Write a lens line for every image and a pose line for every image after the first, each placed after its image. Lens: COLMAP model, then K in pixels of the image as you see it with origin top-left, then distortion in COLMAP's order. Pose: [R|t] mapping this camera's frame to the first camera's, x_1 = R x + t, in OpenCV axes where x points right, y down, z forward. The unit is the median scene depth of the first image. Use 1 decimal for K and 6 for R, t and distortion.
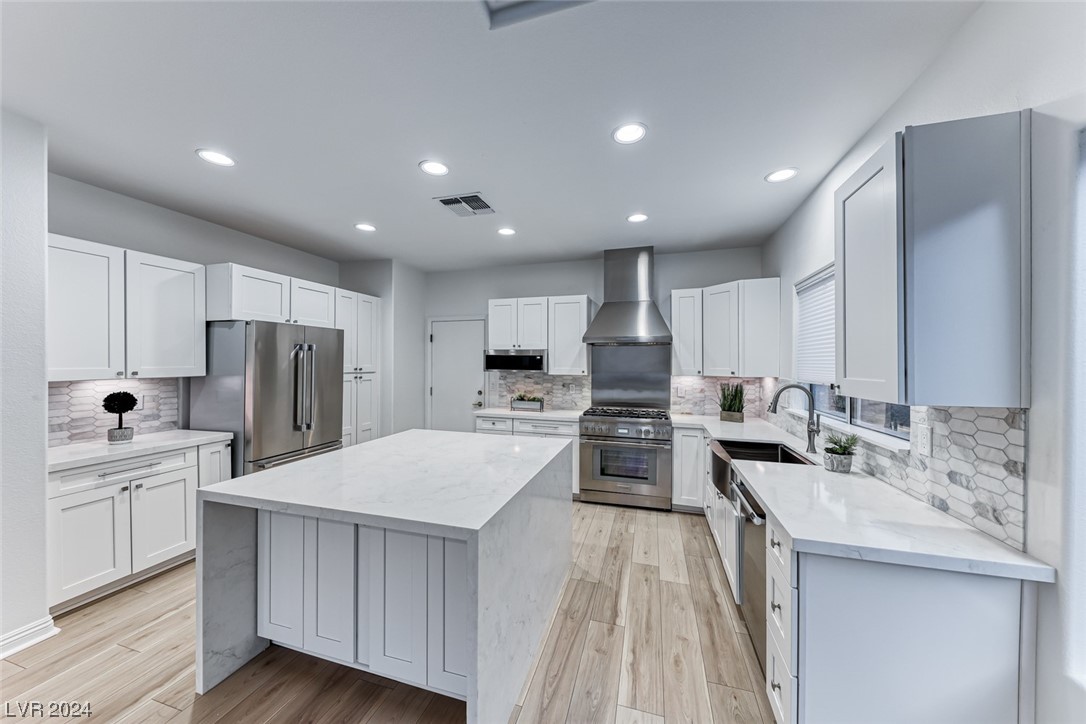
lens RADIAL K [[376.8, 0, 539.5], [0, 376.8, 360.5], [0, 0, 1]] dist [0.010737, 0.000080]
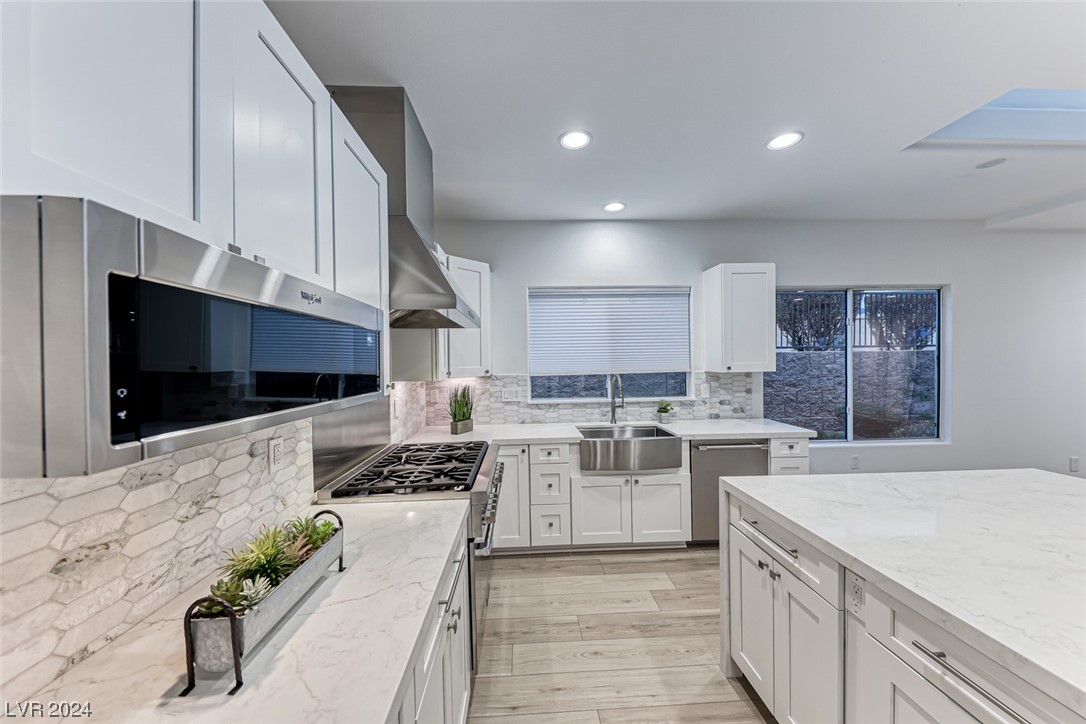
lens RADIAL K [[376.8, 0, 539.5], [0, 376.8, 360.5], [0, 0, 1]] dist [0.010737, 0.000080]
pose [[-0.339407, -0.004895, 0.940627, -0.303571], [0.005821, 0.999956, 0.007304, 0.004482], [-0.940622, 0.007954, -0.339364, 1.116714]]
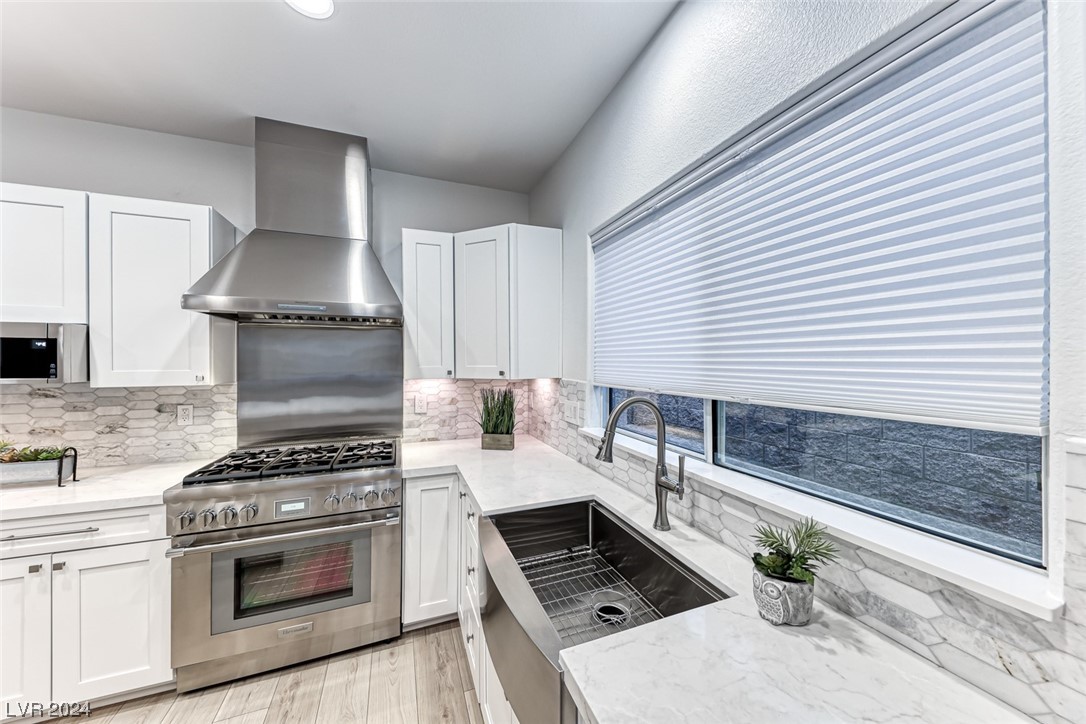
lens RADIAL K [[376.8, 0, 539.5], [0, 376.8, 360.5], [0, 0, 1]] dist [0.010737, 0.000080]
pose [[0.794271, -0.006084, 0.607534, 0.180706], [0.001778, 0.999969, 0.007689, 0.007543], [-0.607562, -0.005027, 0.794257, 0.457681]]
